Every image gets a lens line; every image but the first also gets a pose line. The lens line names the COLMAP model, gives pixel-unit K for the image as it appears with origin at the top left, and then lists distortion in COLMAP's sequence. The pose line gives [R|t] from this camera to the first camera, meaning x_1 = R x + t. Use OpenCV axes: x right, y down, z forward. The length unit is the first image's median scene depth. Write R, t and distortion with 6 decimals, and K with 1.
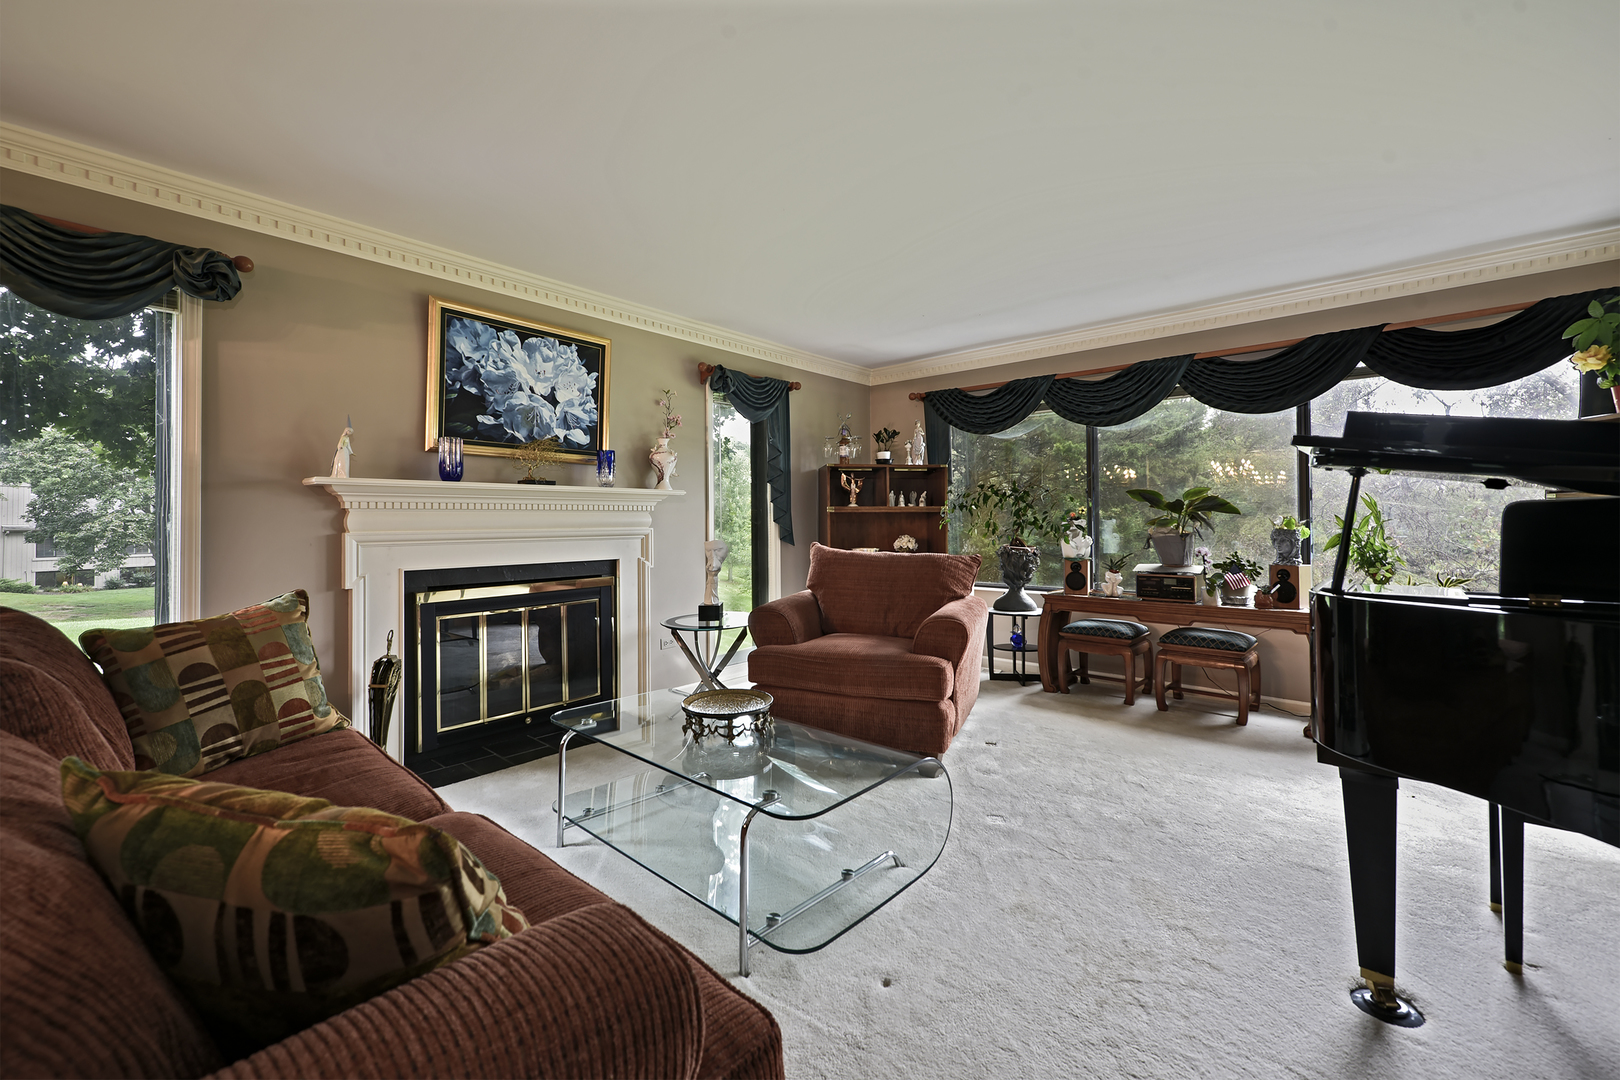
lens RADIAL K [[649.9, 0, 818.0], [0, 649.9, 513.1], [0, 0, 1]] dist [-0.002040, -0.000028]
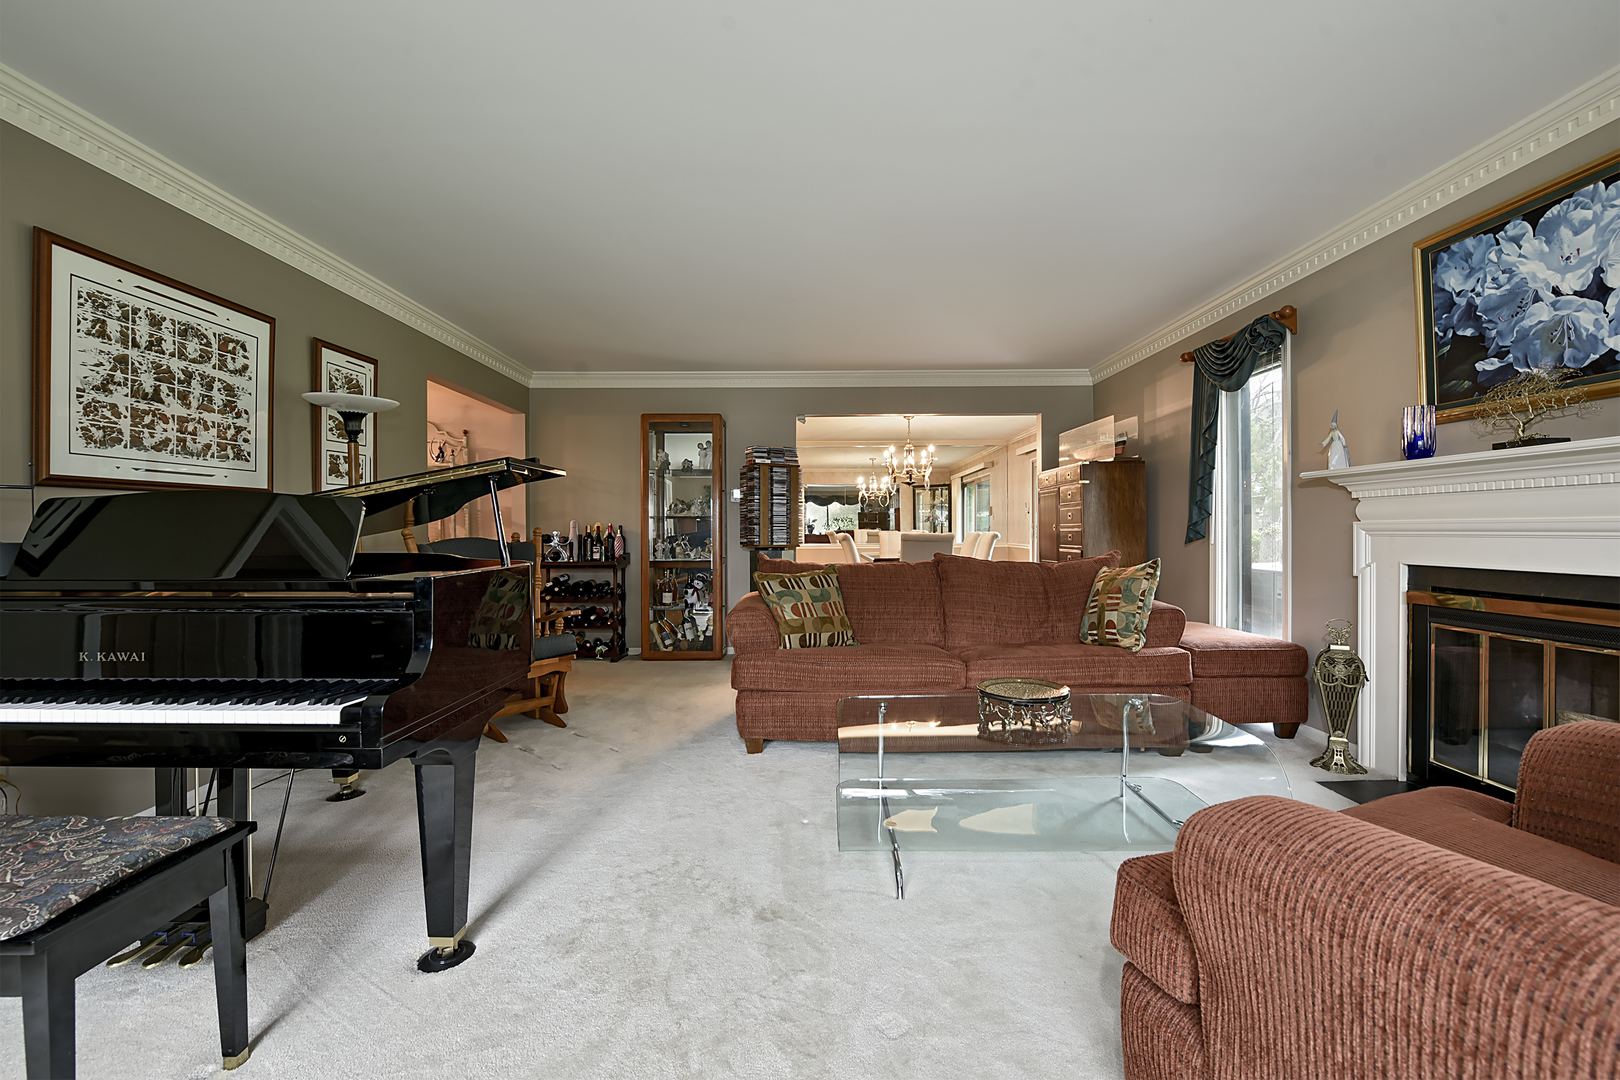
lens RADIAL K [[649.9, 0, 810.5], [0, 649.9, 530.2], [0, 0, 1]] dist [-0.002040, -0.000028]
pose [[-0.746710, 0.008416, -0.665096, 0.515112], [0.012222, 0.999925, -0.001069, 0.029721], [0.665037, -0.008927, -0.746757, 1.015015]]
